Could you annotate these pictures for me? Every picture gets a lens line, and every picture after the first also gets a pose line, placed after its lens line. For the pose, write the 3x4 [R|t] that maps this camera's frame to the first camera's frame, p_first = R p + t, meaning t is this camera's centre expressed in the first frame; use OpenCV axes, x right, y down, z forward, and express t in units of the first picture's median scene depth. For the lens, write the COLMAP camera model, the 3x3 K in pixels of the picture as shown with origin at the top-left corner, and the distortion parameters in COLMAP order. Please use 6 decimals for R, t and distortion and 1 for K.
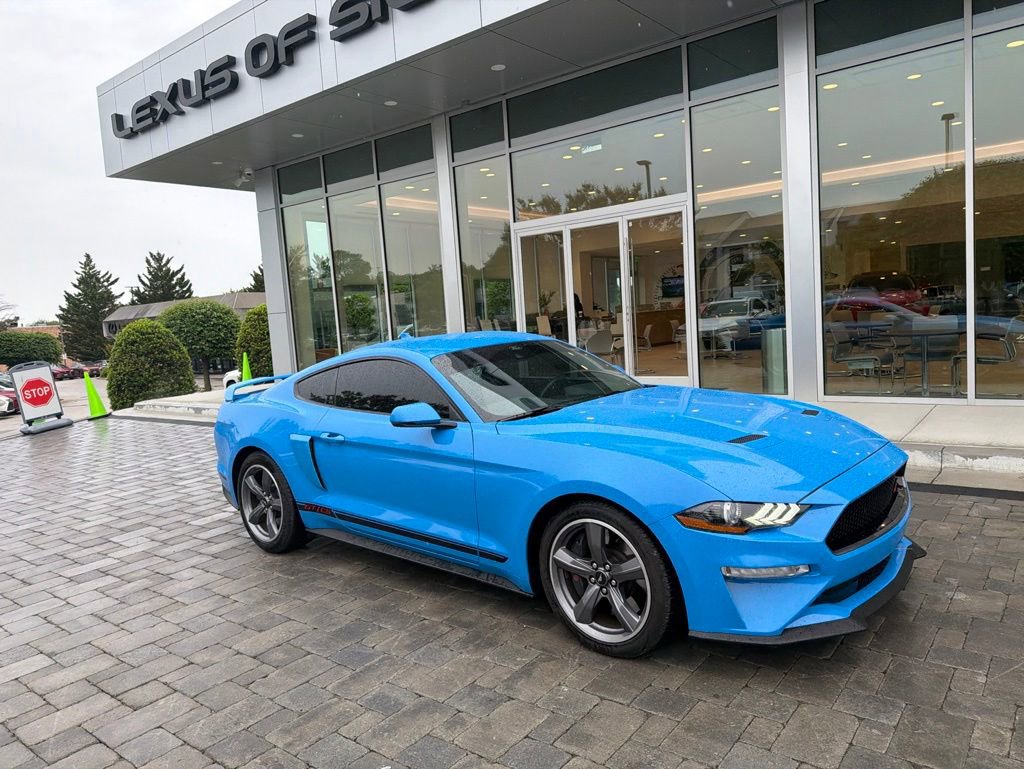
lens RADIAL K [[716.9, 0, 518.6], [0, 716.9, 378.2], [0, 0, 1]] dist [0.036131, -0.045409]
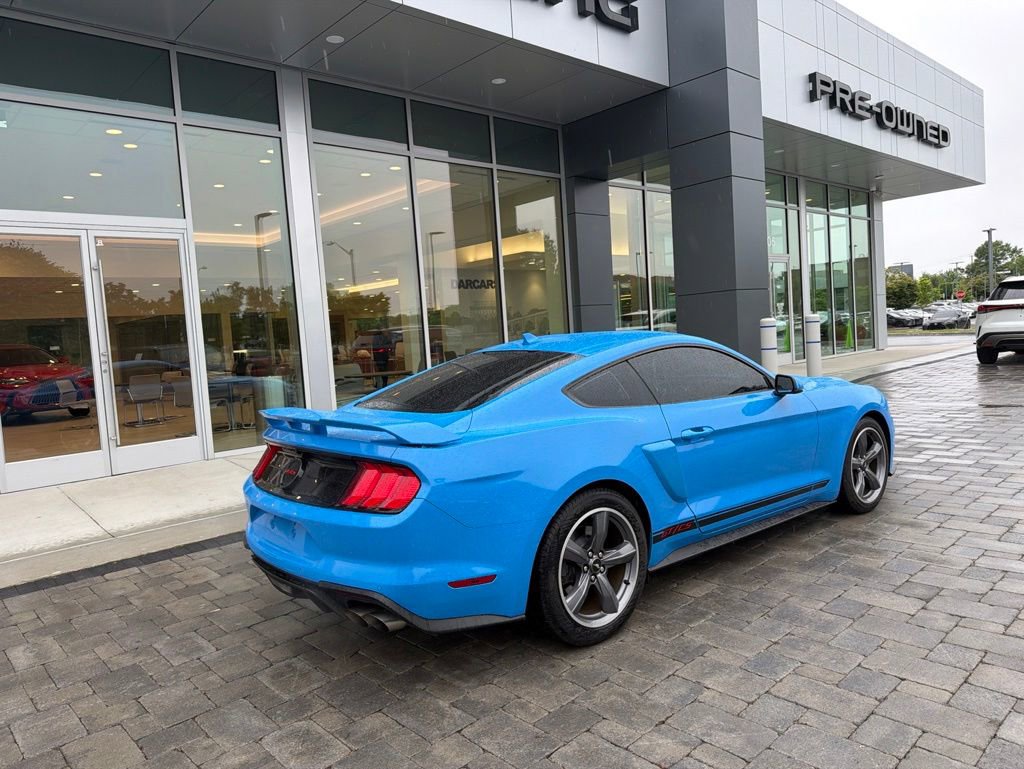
lens RADIAL K [[716.9, 0, 518.6], [0, 716.9, 378.2], [0, 0, 1]] dist [0.036131, -0.045409]
pose [[0.152798, -0.004644, 0.988247, -1.066278], [0.145319, 0.989224, -0.017820, 0.000960], [-0.977515, 0.146333, 0.151826, 0.985248]]
